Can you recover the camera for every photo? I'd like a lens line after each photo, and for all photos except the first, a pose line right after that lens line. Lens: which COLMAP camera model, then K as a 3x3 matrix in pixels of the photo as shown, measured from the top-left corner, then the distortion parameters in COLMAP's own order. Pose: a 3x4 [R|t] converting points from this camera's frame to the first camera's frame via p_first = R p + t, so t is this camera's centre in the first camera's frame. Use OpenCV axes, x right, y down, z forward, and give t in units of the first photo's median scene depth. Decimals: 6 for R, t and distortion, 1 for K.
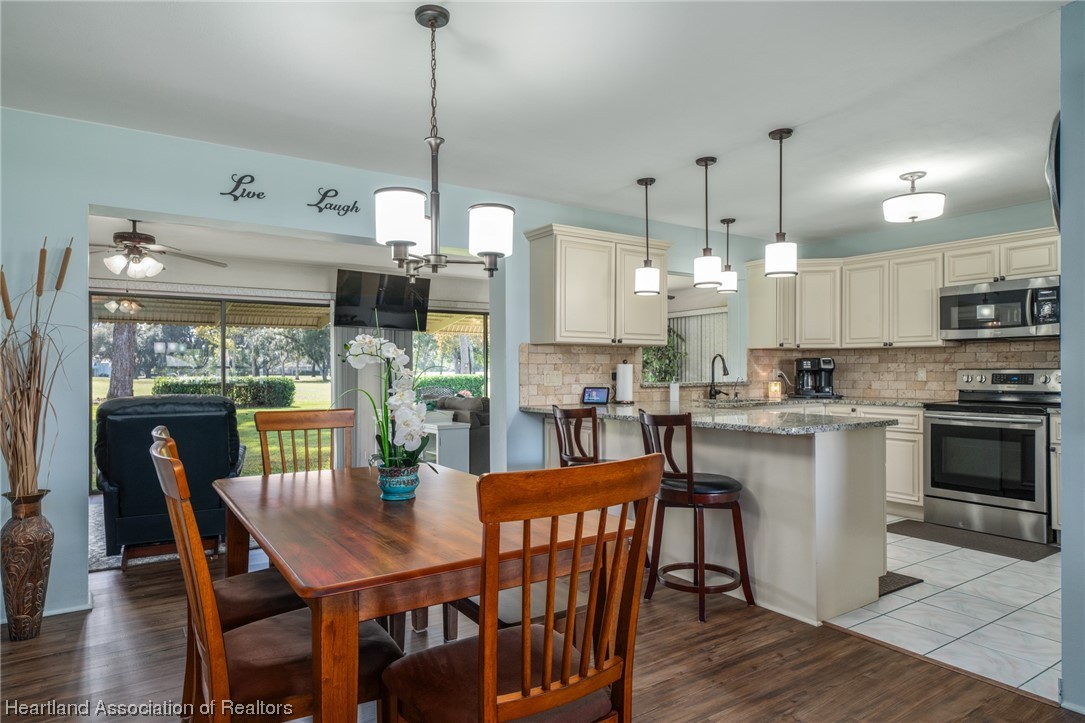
lens RADIAL K [[628.1, 0, 538.3], [0, 628.1, 370.8], [0, 0, 1]] dist [-0.000439, -0.000502]
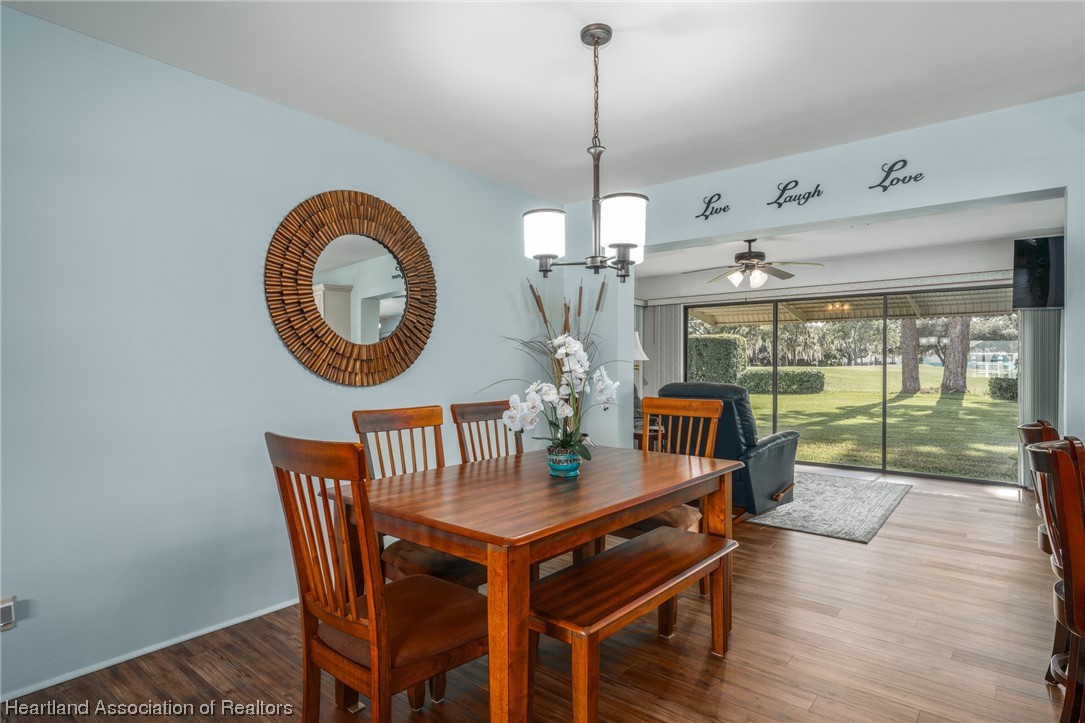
lens RADIAL K [[588.9, 0, 542.5], [0, 588.9, 361.5], [0, 0, 1]] dist [-0.000610, -0.000618]
pose [[0.297928, 0.000398, -0.954588, 0.336157], [-0.002169, 0.999998, -0.000260, -0.002274], [0.954586, 0.002148, 0.297928, 0.265175]]
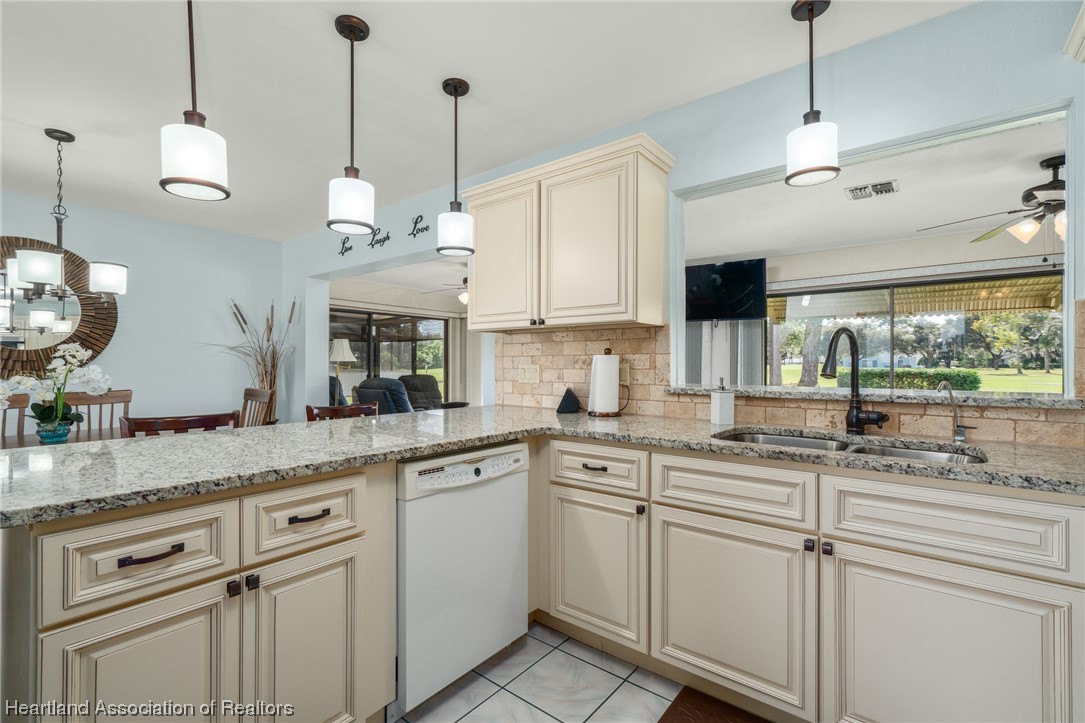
lens RADIAL K [[486.0, 0, 542.5], [0, 486.0, 361.5], [0, 0, 1]] dist [-0.000283, -0.000090]
pose [[0.310759, -0.000171, -0.950489, 0.585871], [-0.001012, 0.999999, -0.000510, -0.003410], [0.950488, 0.001120, 0.310758, 0.771205]]
